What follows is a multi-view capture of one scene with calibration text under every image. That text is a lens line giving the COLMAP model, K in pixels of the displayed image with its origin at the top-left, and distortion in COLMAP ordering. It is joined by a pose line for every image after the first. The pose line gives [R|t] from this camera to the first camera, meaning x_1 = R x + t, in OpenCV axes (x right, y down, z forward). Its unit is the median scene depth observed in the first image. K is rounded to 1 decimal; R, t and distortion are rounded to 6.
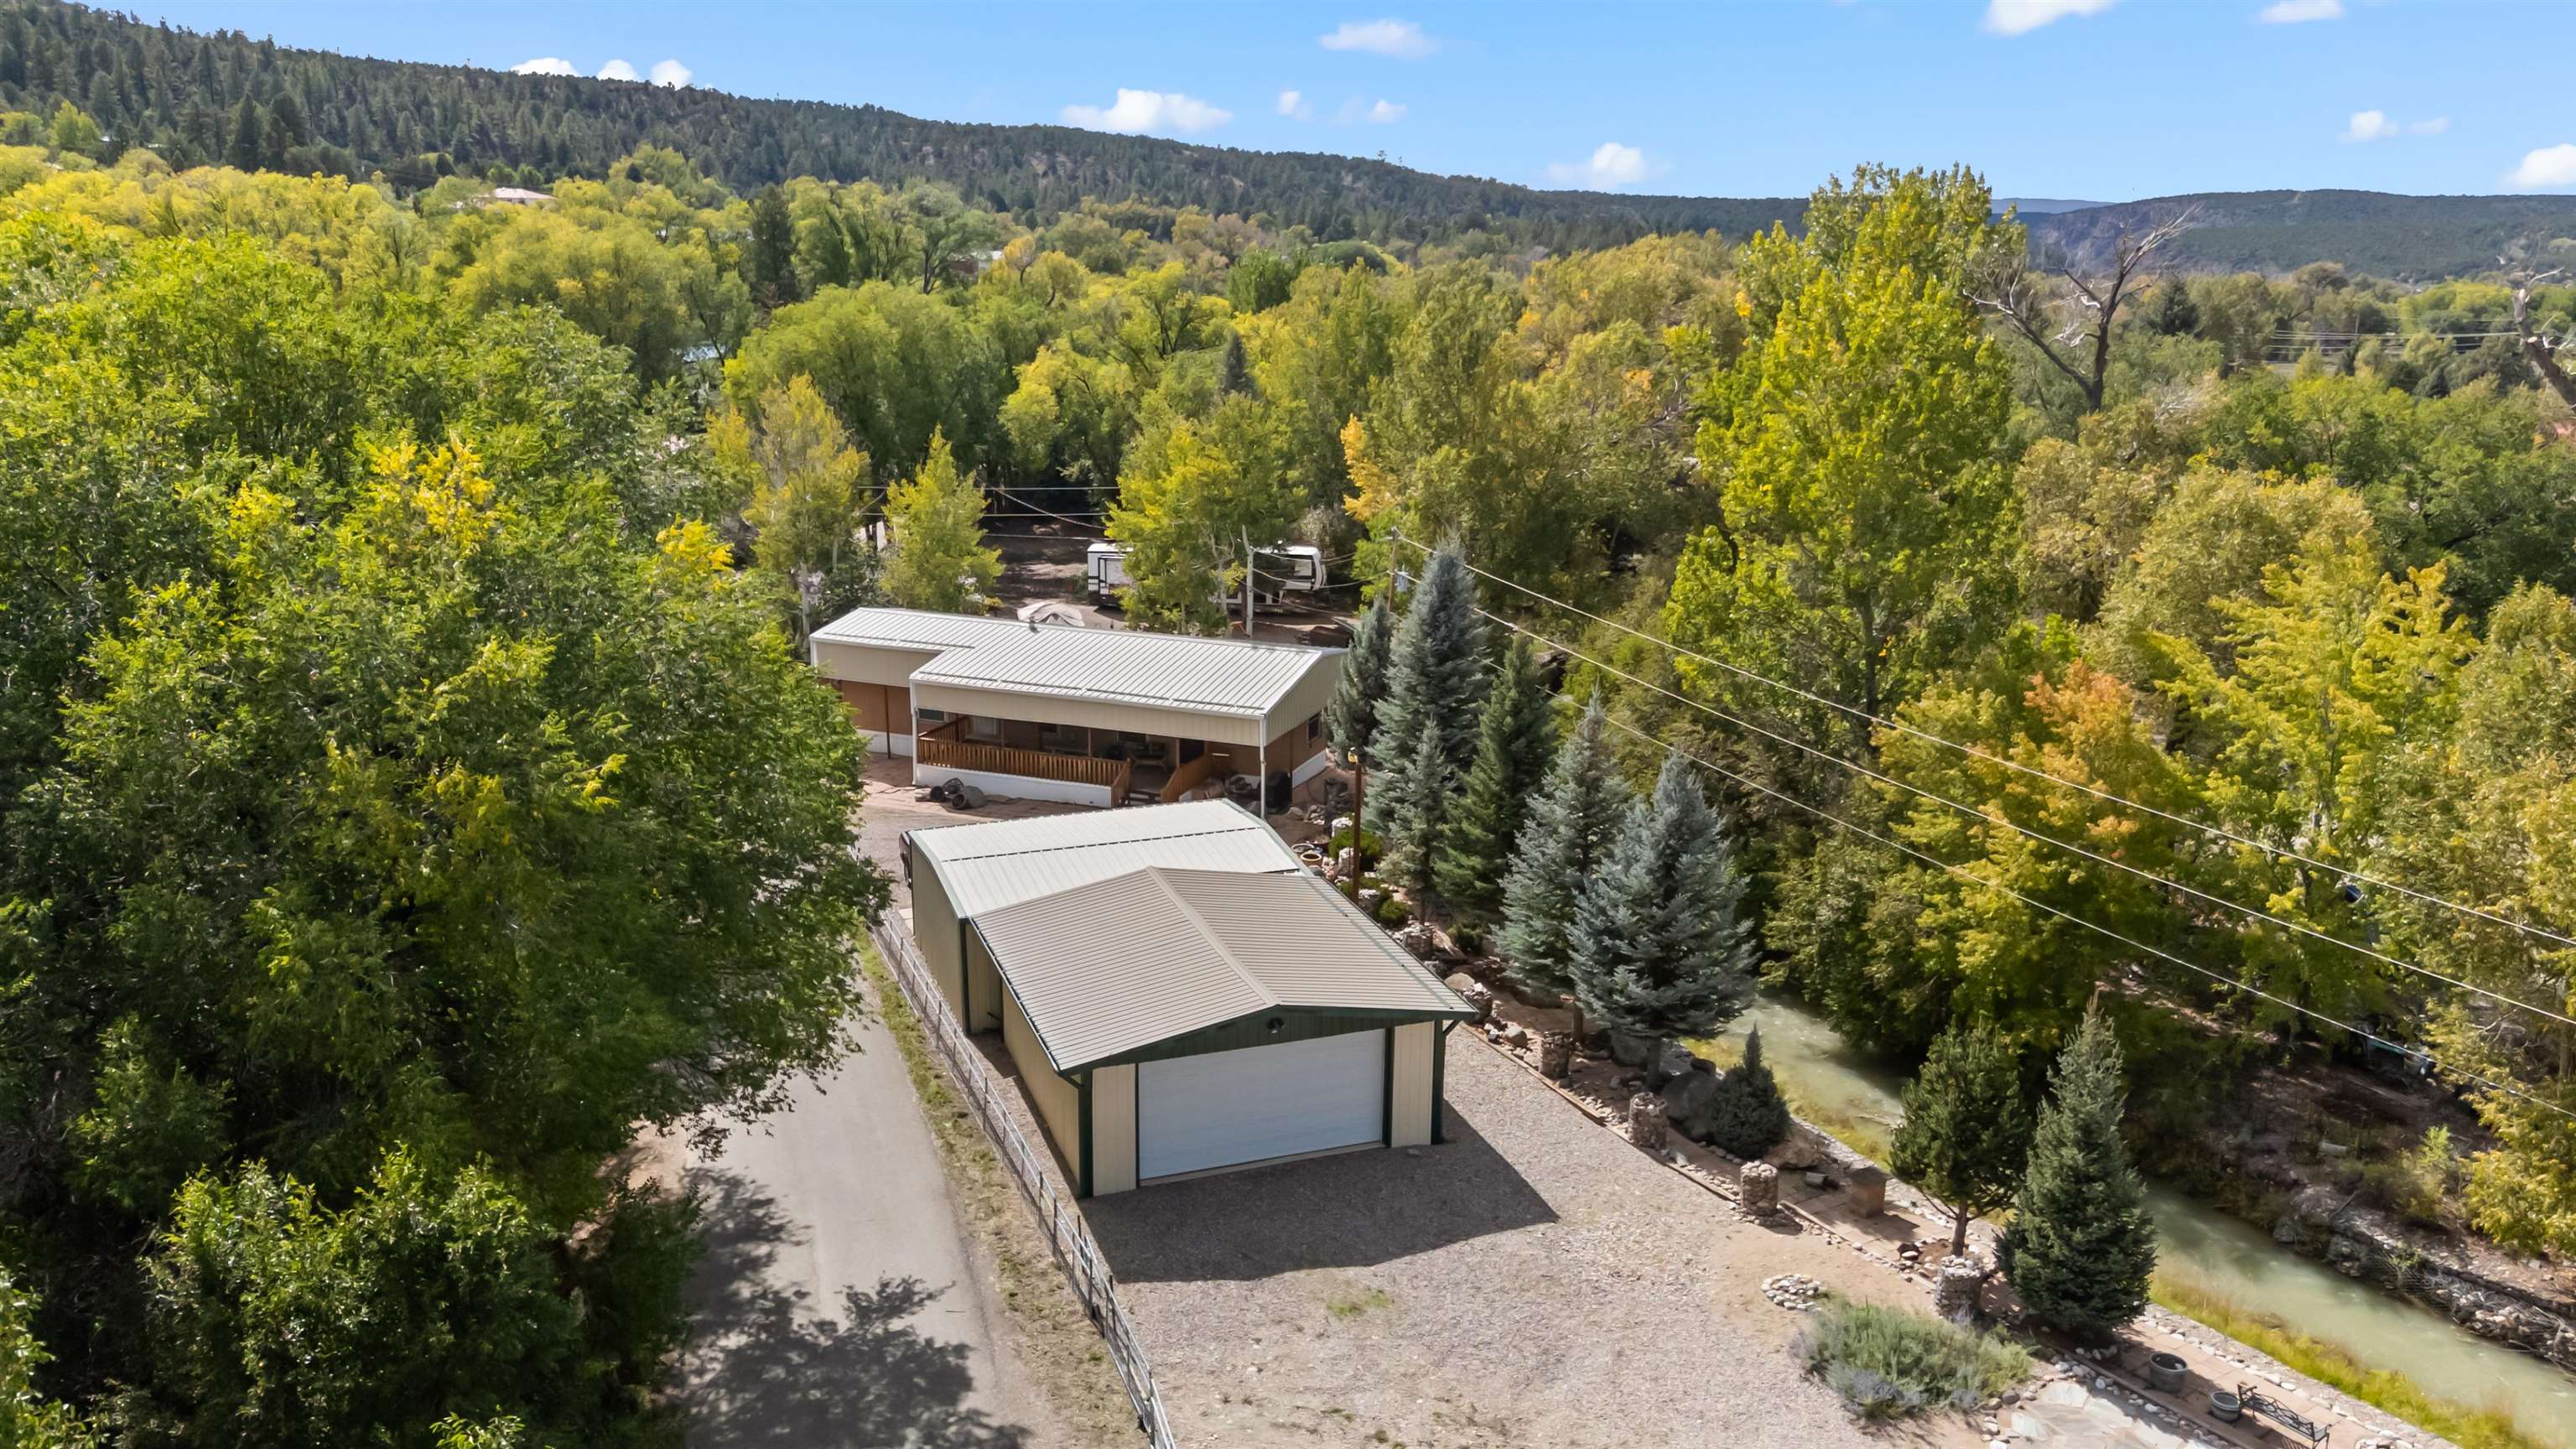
lens RADIAL K [[1902.9, 0, 1292.3], [0, 1902.9, 724.3], [0, 0, 1]] dist [0.058096, -0.047196]
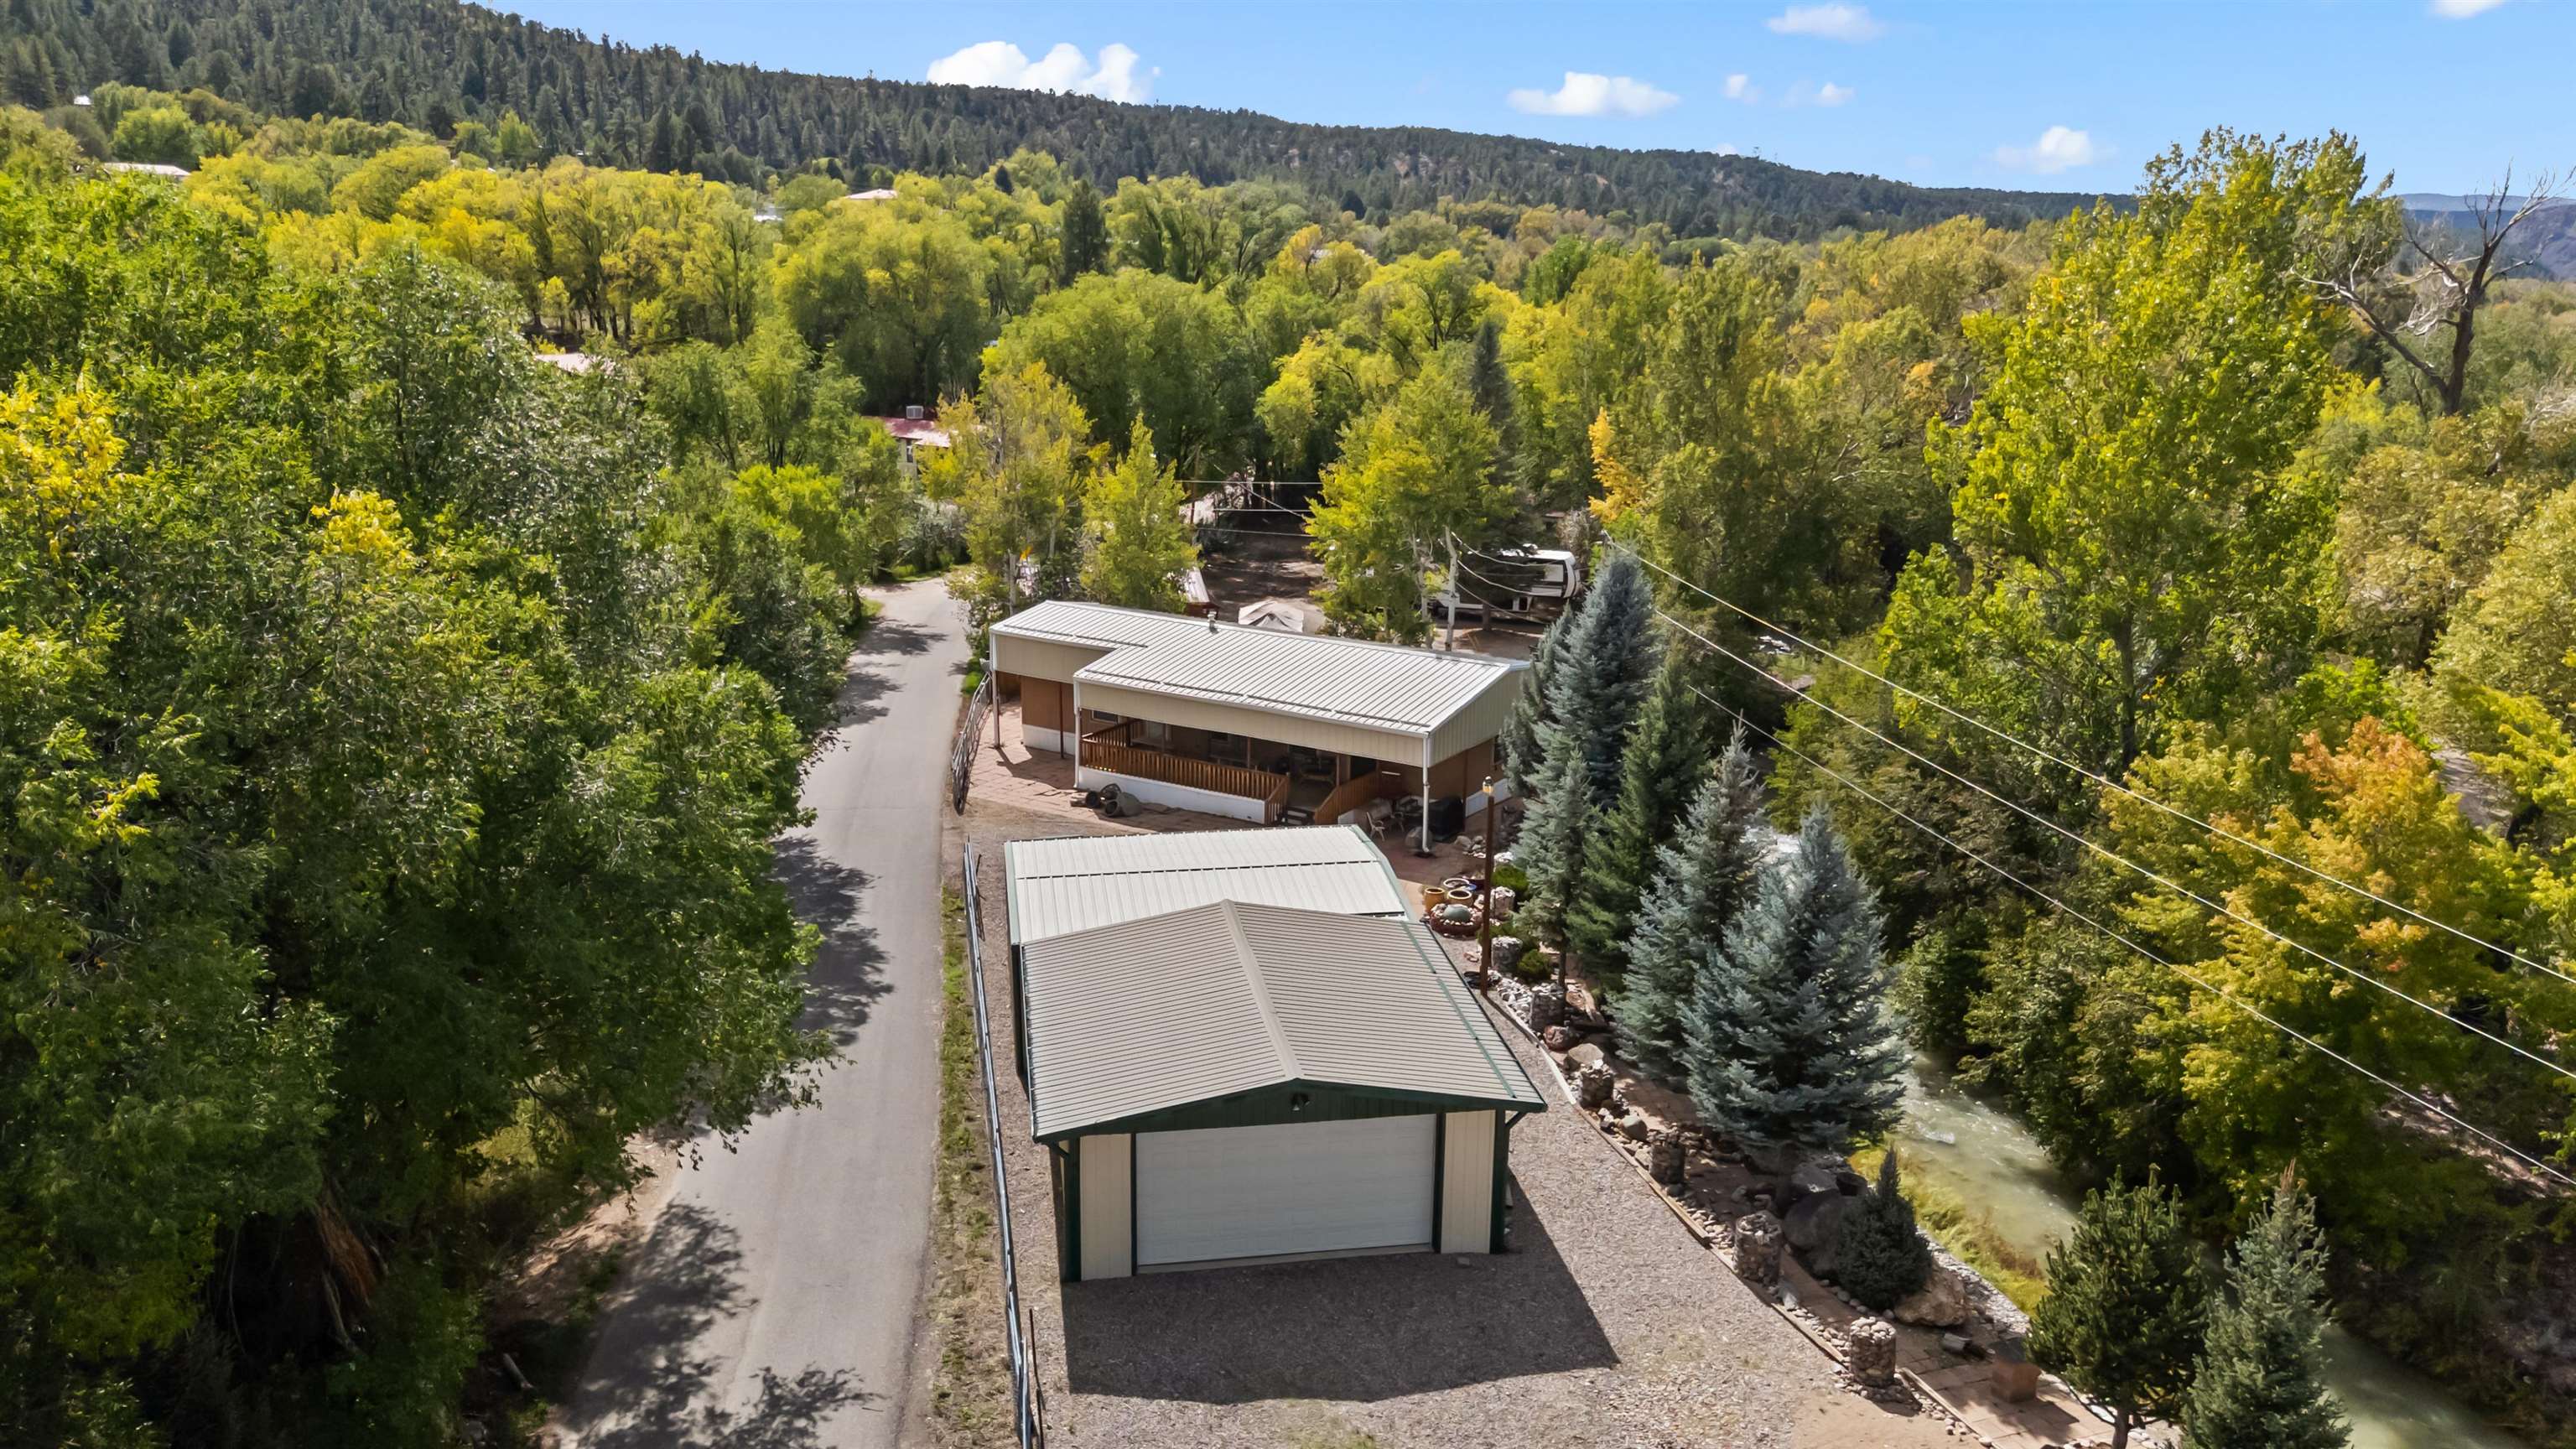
lens RADIAL K [[1902.9, 0, 1287.3], [0, 1902.9, 729.8], [0, 0, 1]] dist [0.058096, -0.047196]
pose [[0.982713, 0.046548, -0.179190, 0.092708], [-0.046128, 0.998914, 0.006510, -0.010760], [0.179299, 0.001869, 0.983793, 0.105439]]
